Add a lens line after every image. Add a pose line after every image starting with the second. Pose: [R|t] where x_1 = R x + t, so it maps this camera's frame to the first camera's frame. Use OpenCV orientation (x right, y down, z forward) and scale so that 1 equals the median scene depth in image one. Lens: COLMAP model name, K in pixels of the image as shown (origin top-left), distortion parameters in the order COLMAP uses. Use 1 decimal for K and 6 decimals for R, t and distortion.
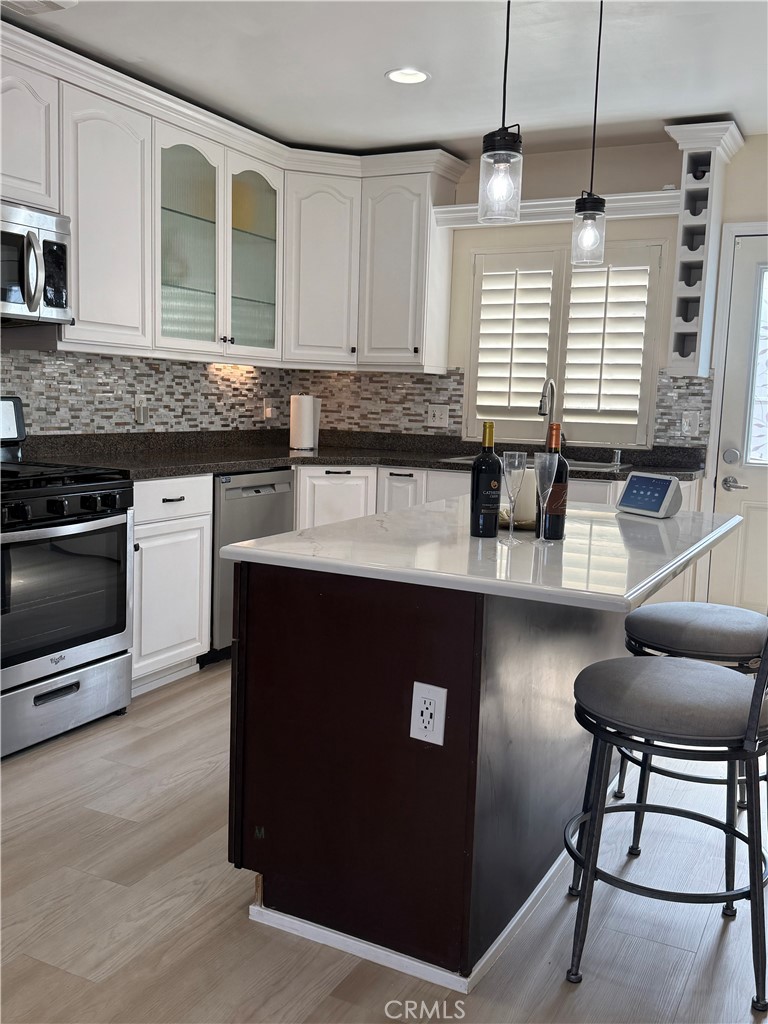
lens RADIAL K [[945.8, 0, 384.0], [0, 945.8, 512.0], [0, 0, 1]] dist [0.182691, -0.410960]
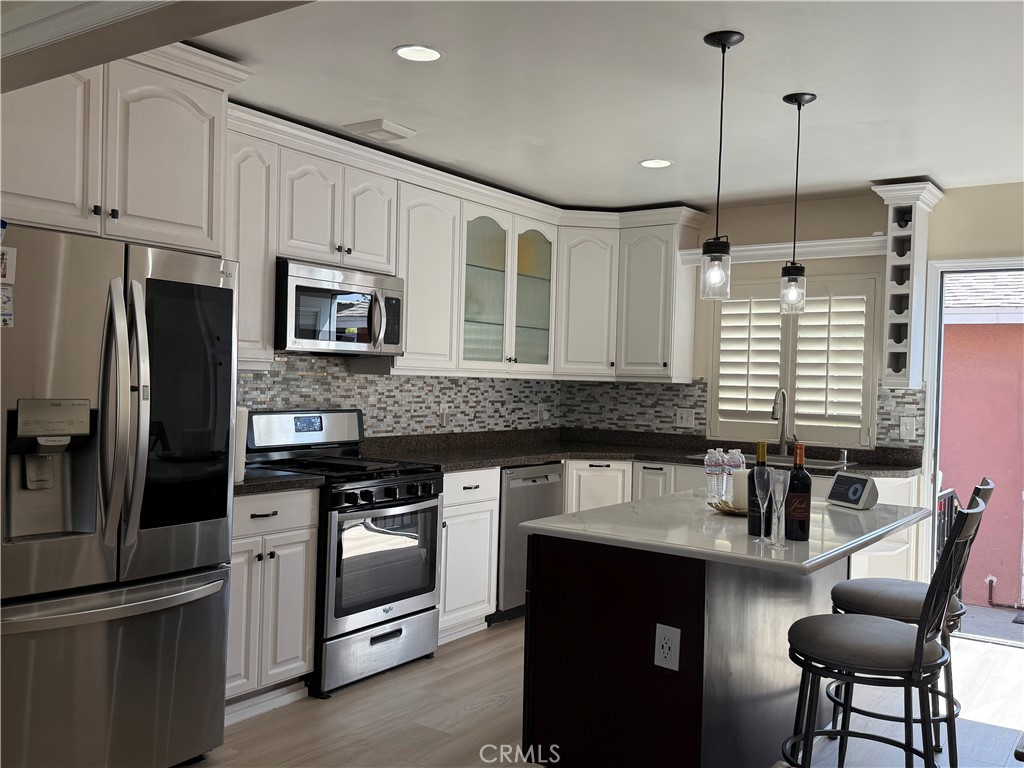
lens RADIAL K [[915.9, 0, 504.4], [0, 915.9, 392.0], [0, 0, 1]] dist [0.177096, -0.415711]
pose [[0.988878, -0.003162, -0.148693, 0.006078], [-0.013777, 0.993527, -0.112754, -0.001877], [0.148087, 0.113548, 0.982434, -0.185316]]
